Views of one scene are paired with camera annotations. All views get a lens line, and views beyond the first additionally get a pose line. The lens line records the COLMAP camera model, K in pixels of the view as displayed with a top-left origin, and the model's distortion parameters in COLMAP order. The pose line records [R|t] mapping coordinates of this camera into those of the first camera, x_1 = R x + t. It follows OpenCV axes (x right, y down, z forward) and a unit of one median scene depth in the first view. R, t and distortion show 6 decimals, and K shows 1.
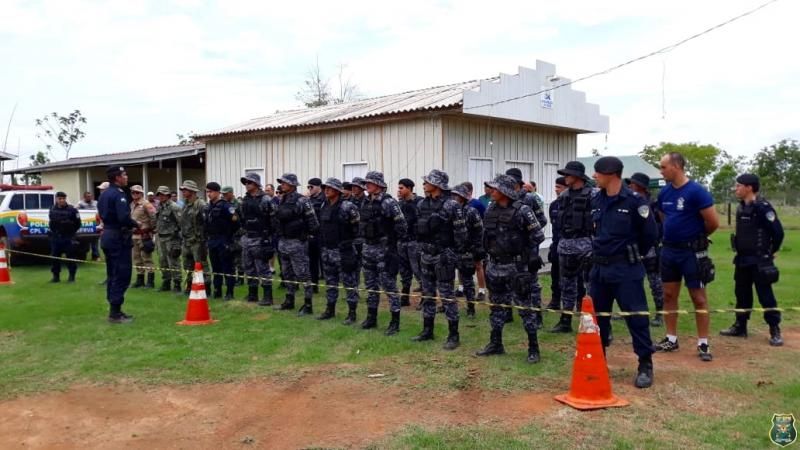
lens RADIAL K [[662.0, 0, 400.0], [0, 662.0, 225.0], [0, 0, 1]] dist [-0.007590, -0.003455]
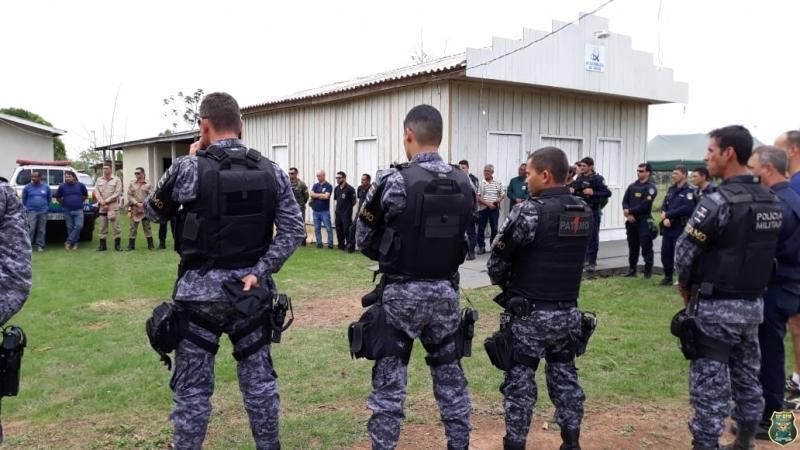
lens RADIAL K [[662.0, 0, 400.0], [0, 662.0, 225.0], [0, 0, 1]] dist [-0.007590, -0.003455]
pose [[0.981179, 0.028219, -0.191025, 0.146207], [-0.022230, 0.999194, 0.033424, -0.009362], [0.191815, -0.028548, 0.981016, 0.146084]]
